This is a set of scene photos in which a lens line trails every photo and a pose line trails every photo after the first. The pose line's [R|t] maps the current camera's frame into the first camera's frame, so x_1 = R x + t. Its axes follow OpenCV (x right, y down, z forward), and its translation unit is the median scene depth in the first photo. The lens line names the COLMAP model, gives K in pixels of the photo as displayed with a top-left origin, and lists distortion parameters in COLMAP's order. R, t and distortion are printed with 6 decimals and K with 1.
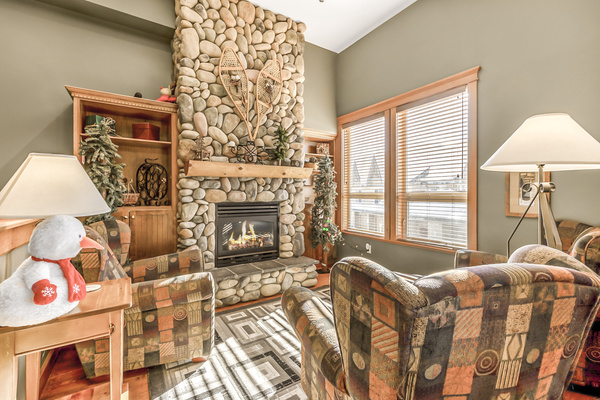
lens RADIAL K [[258.5, 0, 300.0], [0, 258.5, 200.0], [0, 0, 1]] dist [0.001656, 0.000099]
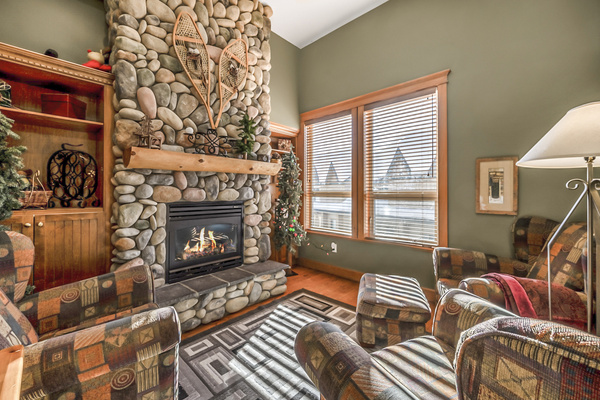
lens RADIAL K [[240.8, 0, 299.9], [0, 240.8, 194.5], [0, 0, 1]] dist [-0.003683, -0.000407]
pose [[0.972174, -0.000517, 0.234258, -0.100224], [0.003856, 0.999897, -0.013795, -0.002831], [-0.234227, 0.014315, 0.972077, 0.179684]]
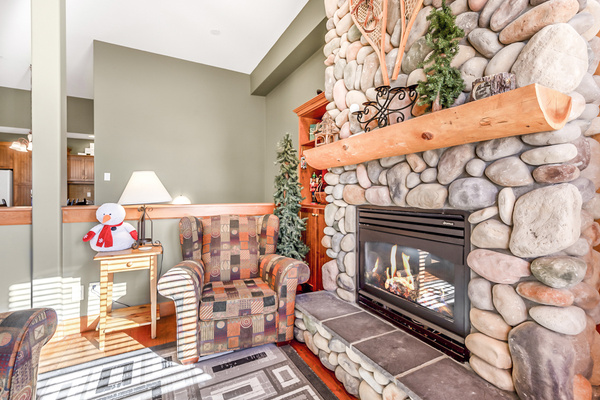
lens RADIAL K [[272.2, 0, 298.1], [0, 272.2, 192.2], [0, 0, 1]] dist [0.000229, -0.000059]
pose [[-0.105711, 0.000325, -0.994397, 0.377621], [-0.009751, 0.999952, 0.001364, -0.021142], [0.994349, 0.009841, -0.105703, 0.929871]]
